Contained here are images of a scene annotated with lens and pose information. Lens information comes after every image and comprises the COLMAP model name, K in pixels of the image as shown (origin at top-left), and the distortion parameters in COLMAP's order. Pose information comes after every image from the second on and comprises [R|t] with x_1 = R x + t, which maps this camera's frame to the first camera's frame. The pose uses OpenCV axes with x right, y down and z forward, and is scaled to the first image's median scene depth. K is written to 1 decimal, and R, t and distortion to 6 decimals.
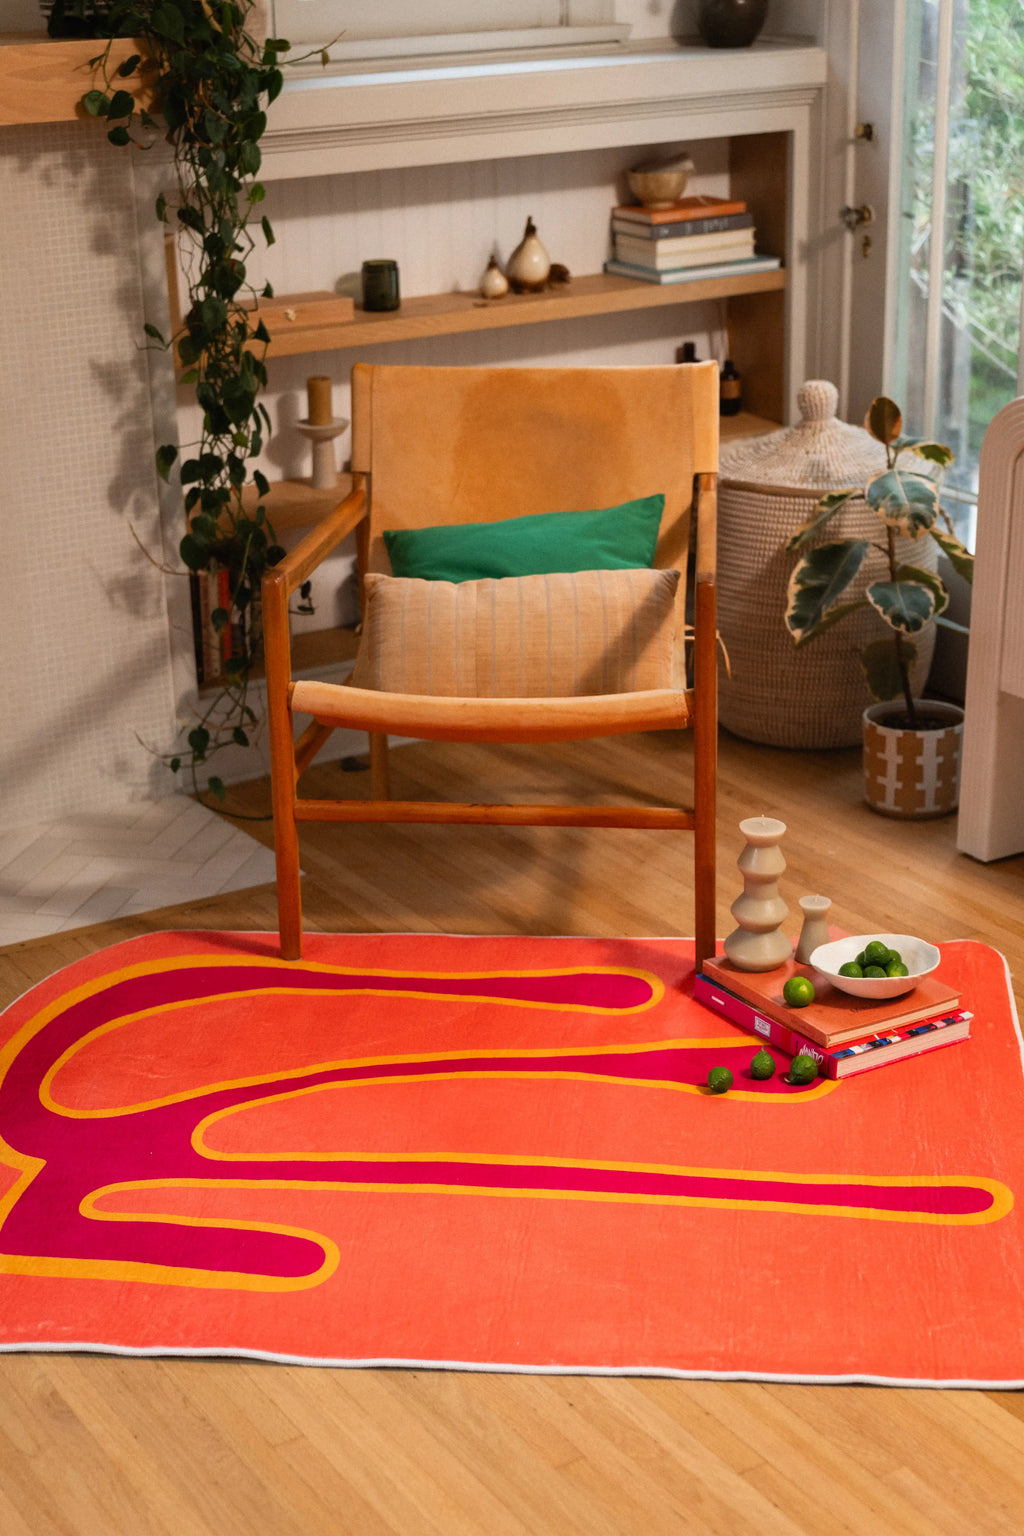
lens RADIAL K [[2489.8, 0, 512.0], [0, 2489.8, 768.0], [0, 0, 1]] dist [-0.016142, -0.006321]
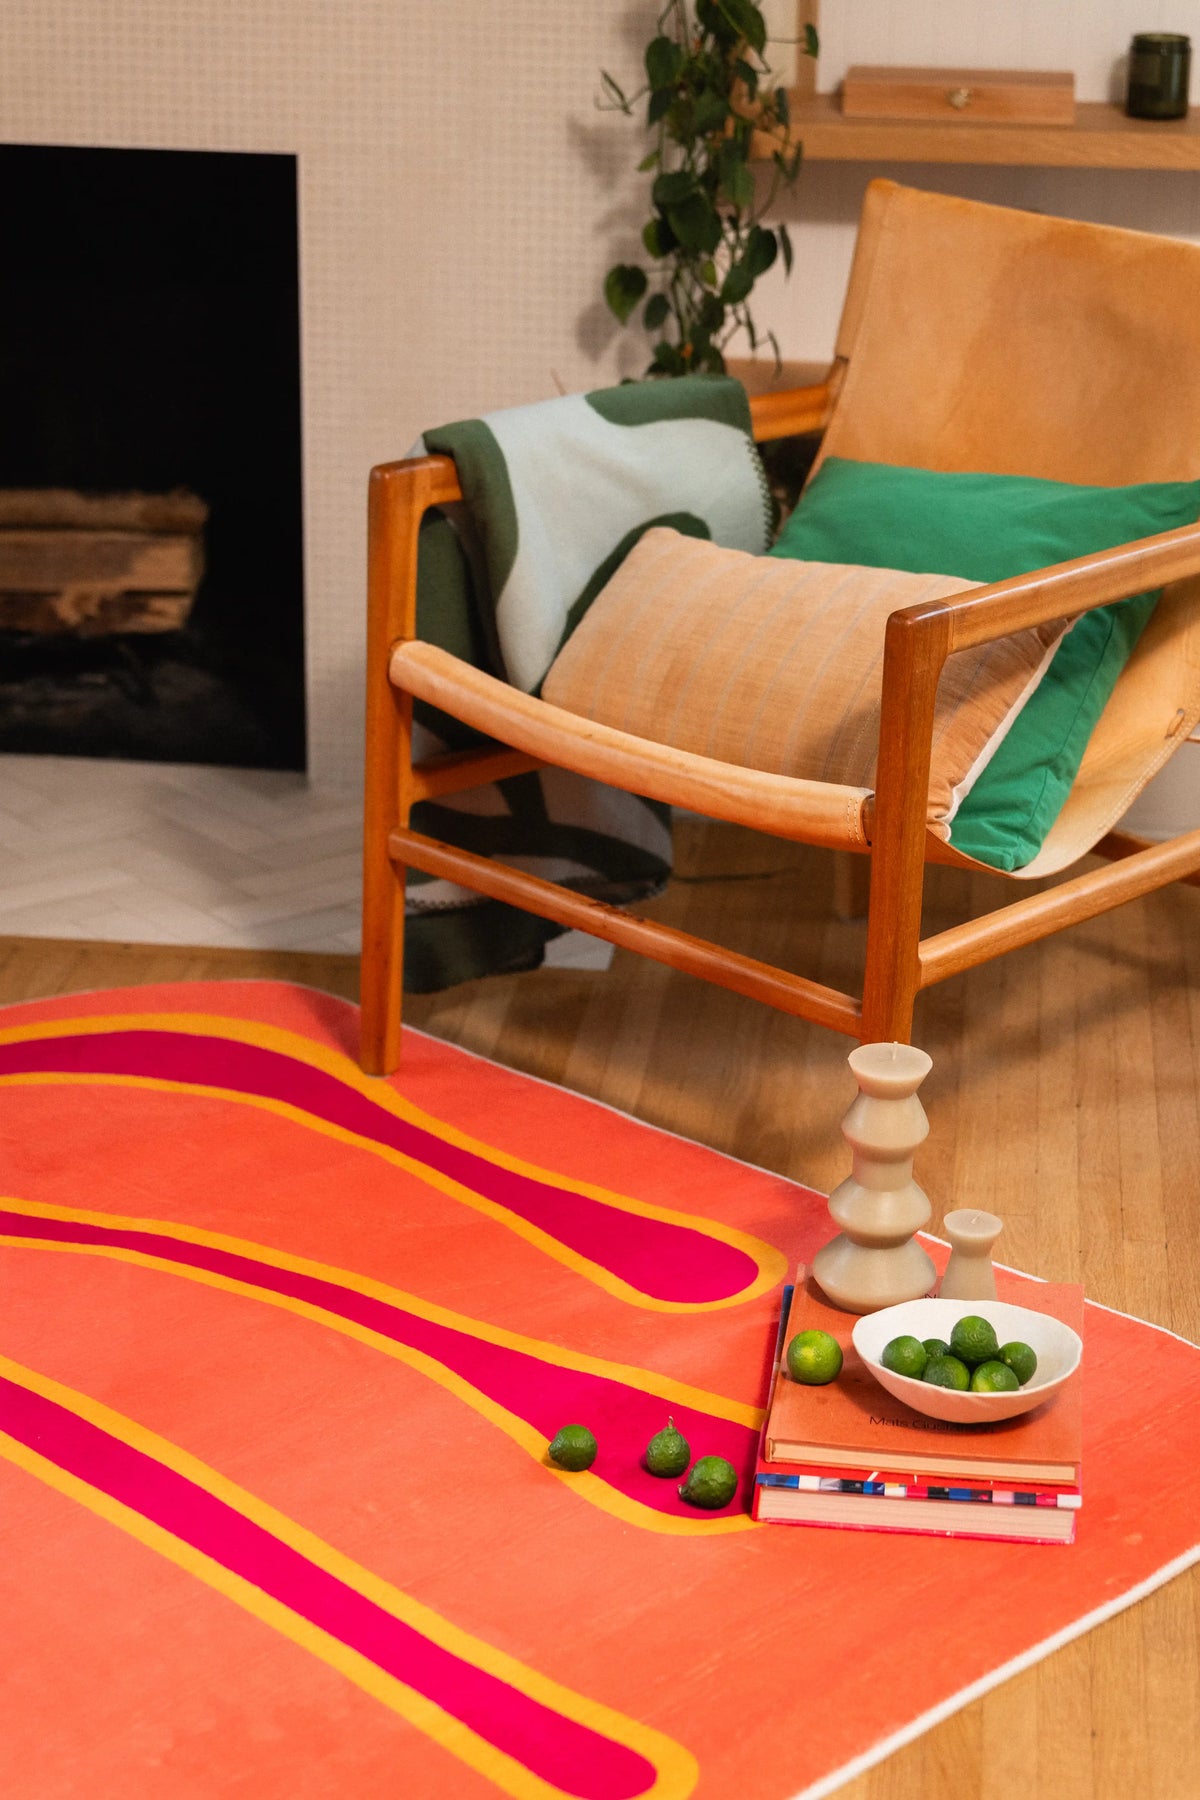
lens RADIAL K [[3705.3, 0, 599.5], [0, 3705.3, 789.3], [0, 0, 1]] dist [0.019206, 0.126171]
pose [[0.796554, 0.237817, -0.555829, 0.418424], [-0.238503, 0.968428, 0.072554, -0.067740], [0.555534, 0.074774, 0.828125, 0.224380]]
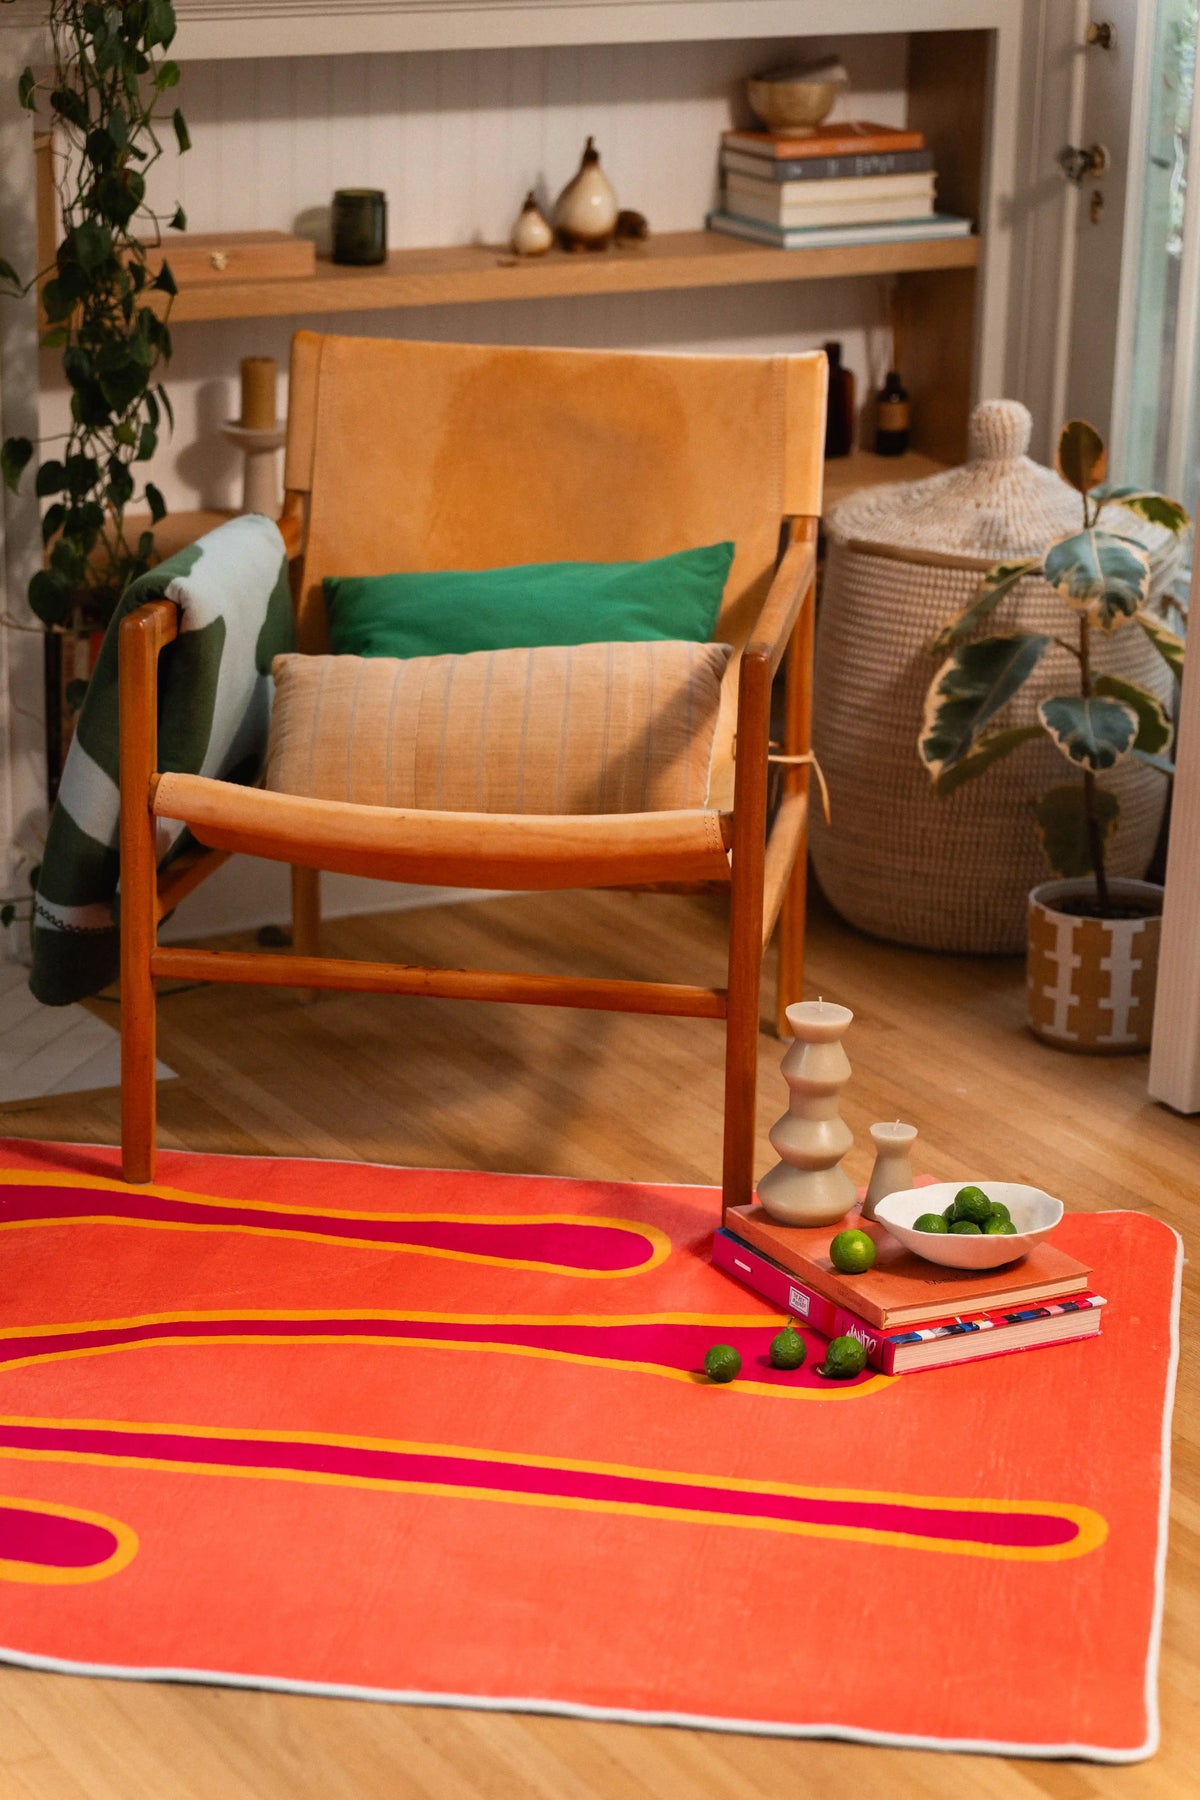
lens RADIAL K [[4237.9, 0, 546.8], [0, 4237.9, 905.6], [0, 0, 1]] dist [0.045440, -0.464570]
pose [[0.997695, 0.055964, -0.038382, 0.057839], [-0.057845, 0.997083, -0.049796, 0.047504], [0.035483, 0.051902, 0.998022, -0.145122]]
